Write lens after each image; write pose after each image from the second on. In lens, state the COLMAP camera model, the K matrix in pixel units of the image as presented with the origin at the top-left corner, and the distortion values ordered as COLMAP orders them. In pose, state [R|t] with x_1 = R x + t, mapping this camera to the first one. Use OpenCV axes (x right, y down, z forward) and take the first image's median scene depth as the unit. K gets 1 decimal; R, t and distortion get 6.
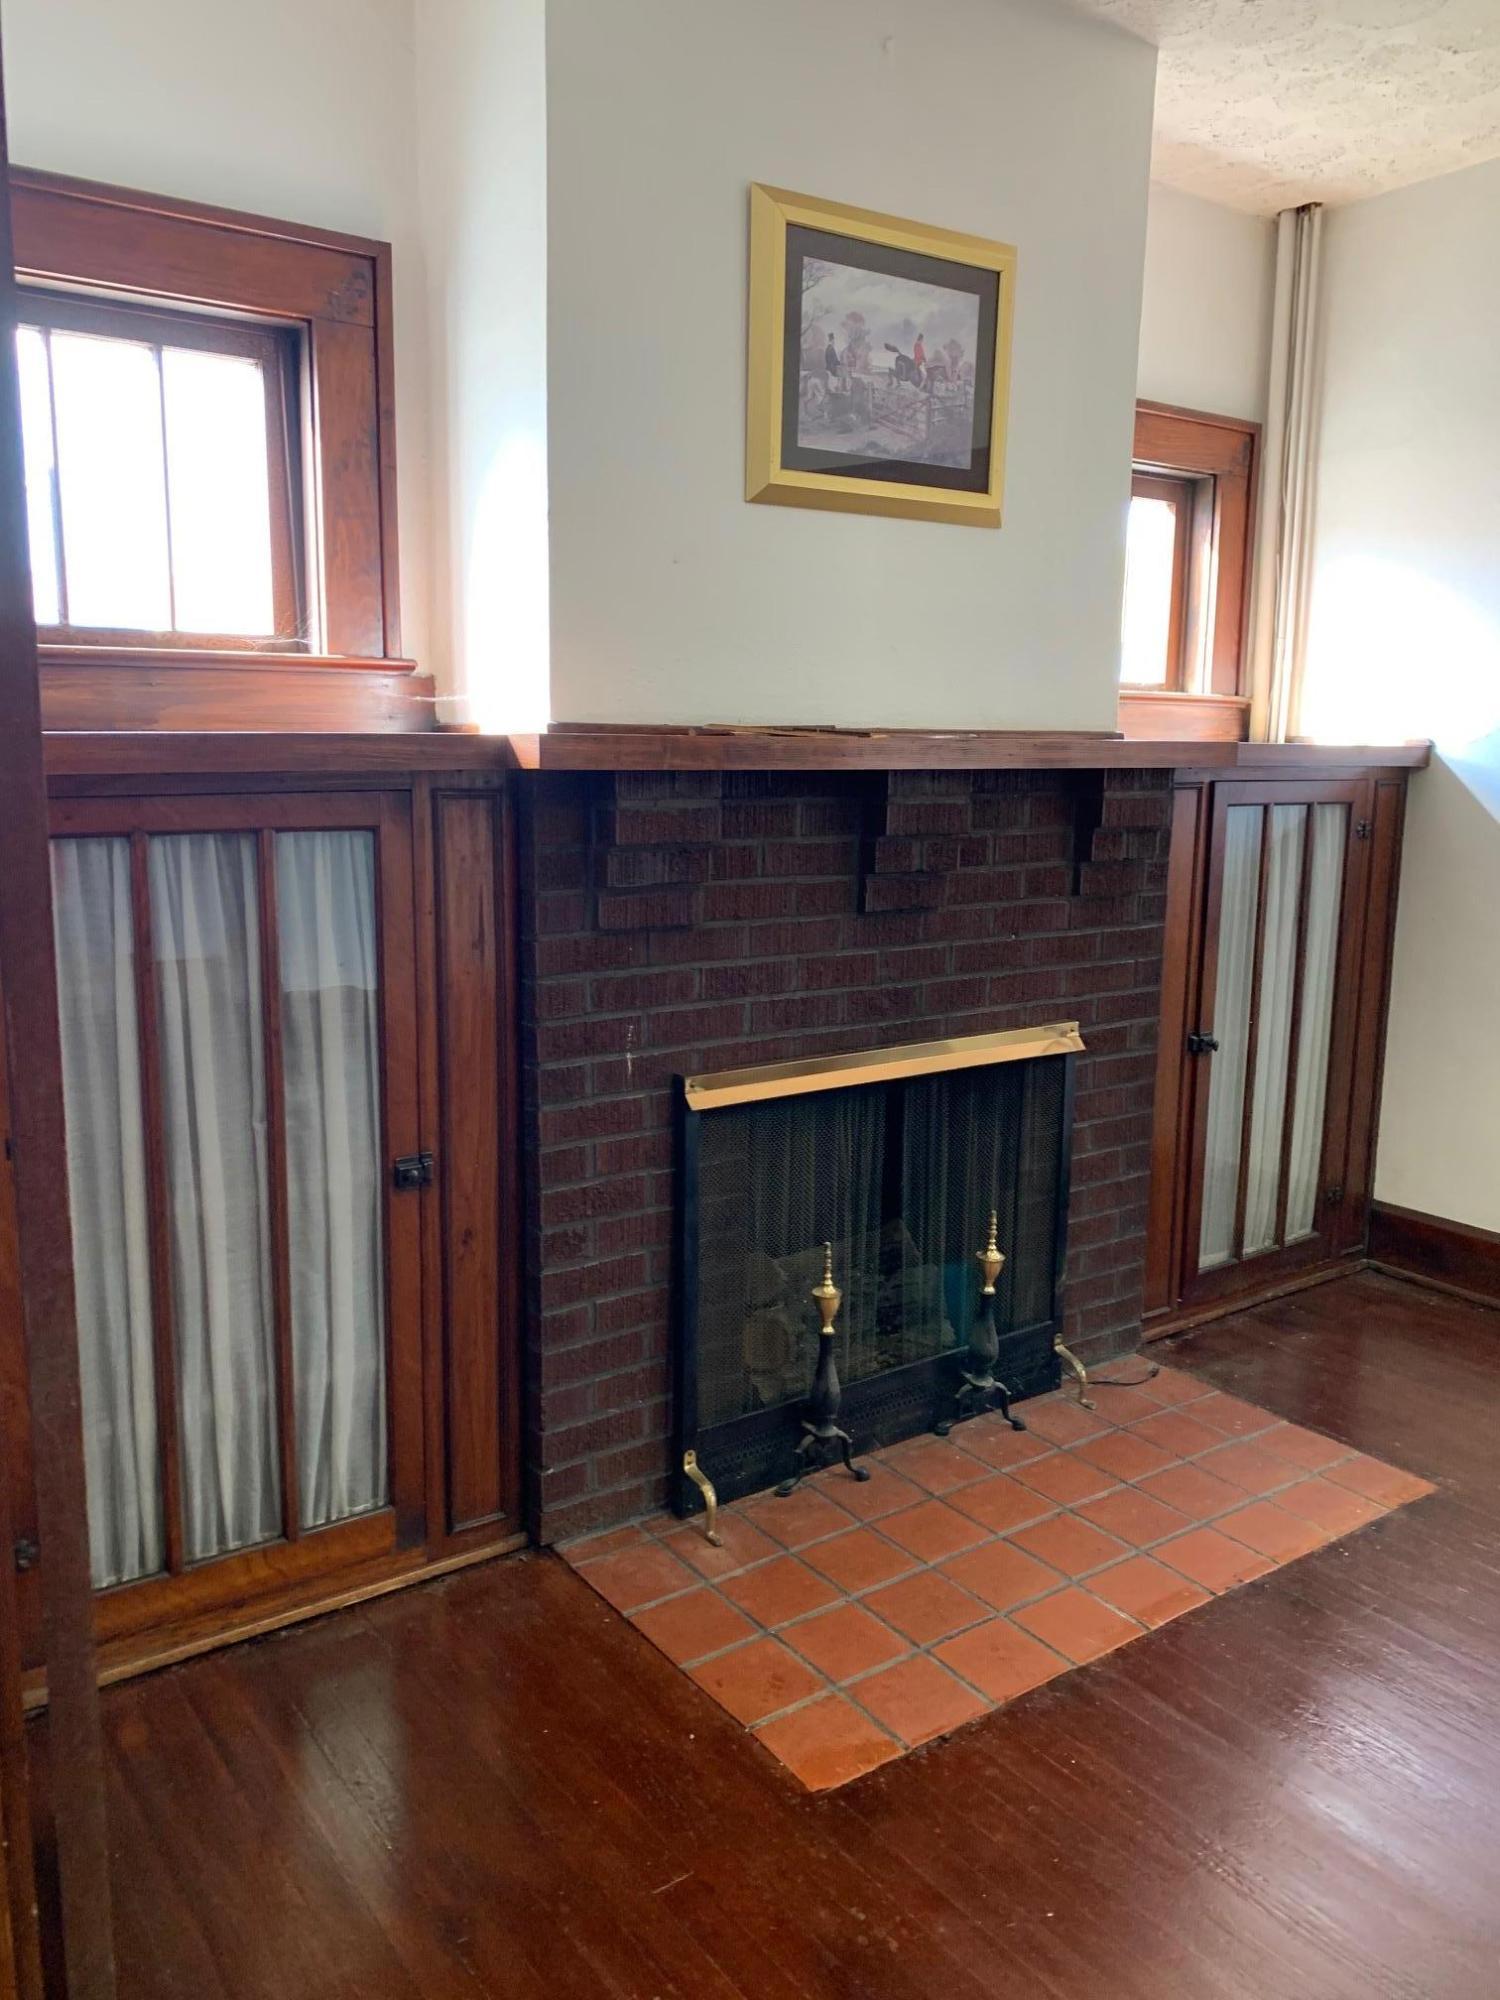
lens RADIAL K [[1512.3, 0, 750.5], [0, 1512.3, 970.4], [0, 0, 1]] dist [0.009695, -0.000233]
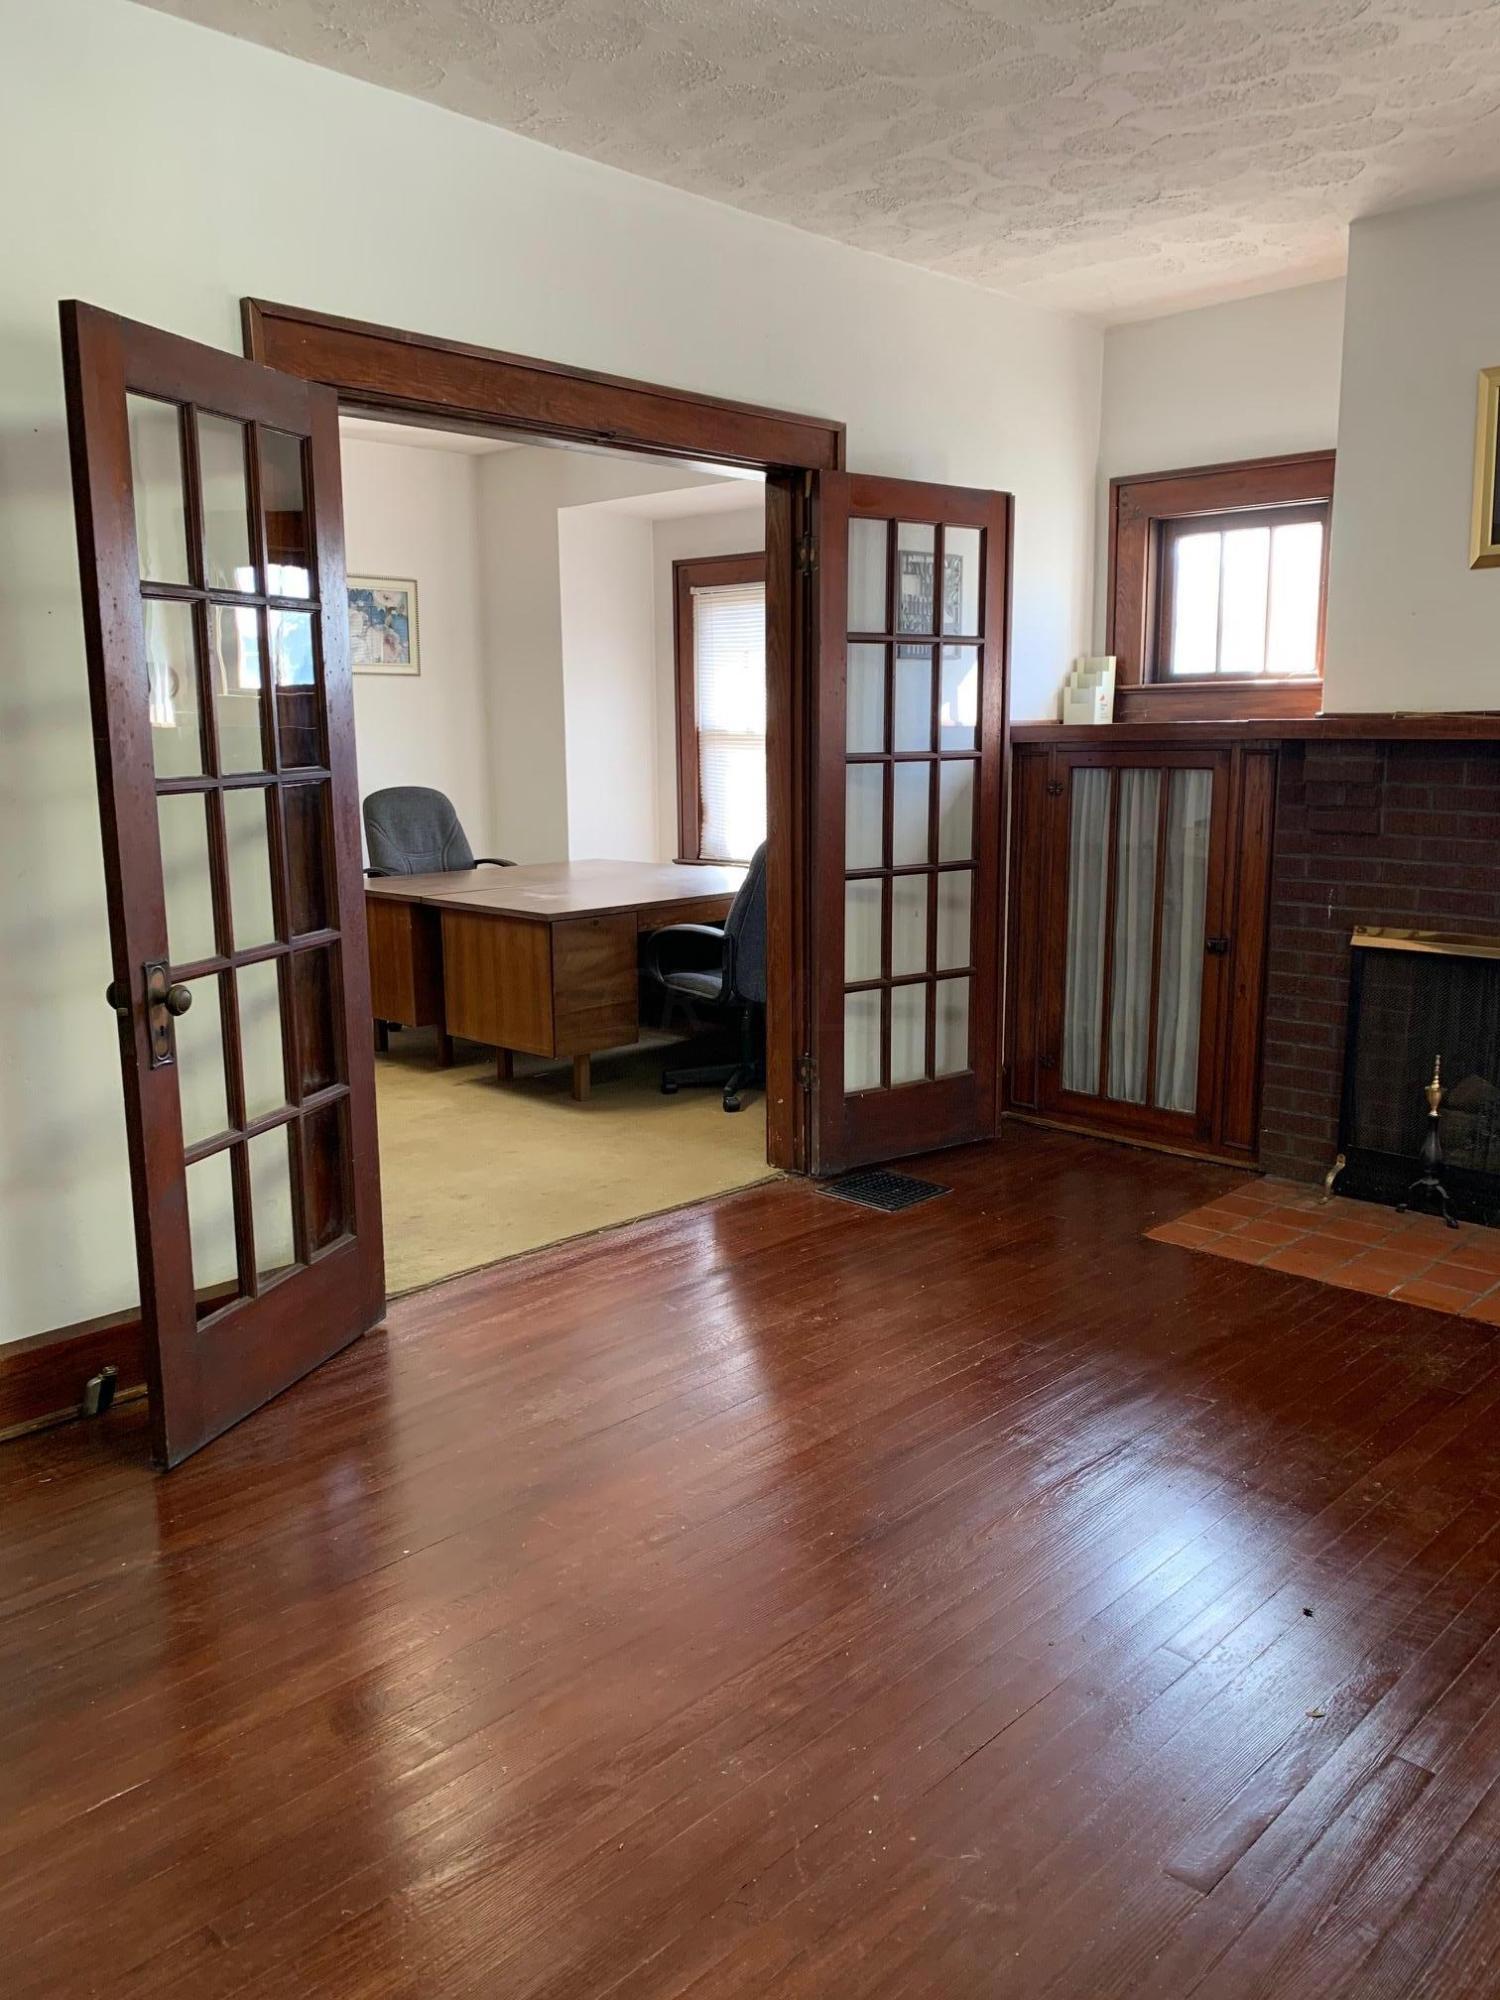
lens RADIAL K [[1519.8, 0, 750.0], [0, 1519.8, 1000.0], [0, 0, 1]] dist [0.003491, 0.000981]
pose [[0.176722, 0.159264, -0.971290, 1.552675], [-0.145777, 0.980174, 0.134197, 0.025298], [0.973406, 0.117876, 0.196435, 0.030471]]
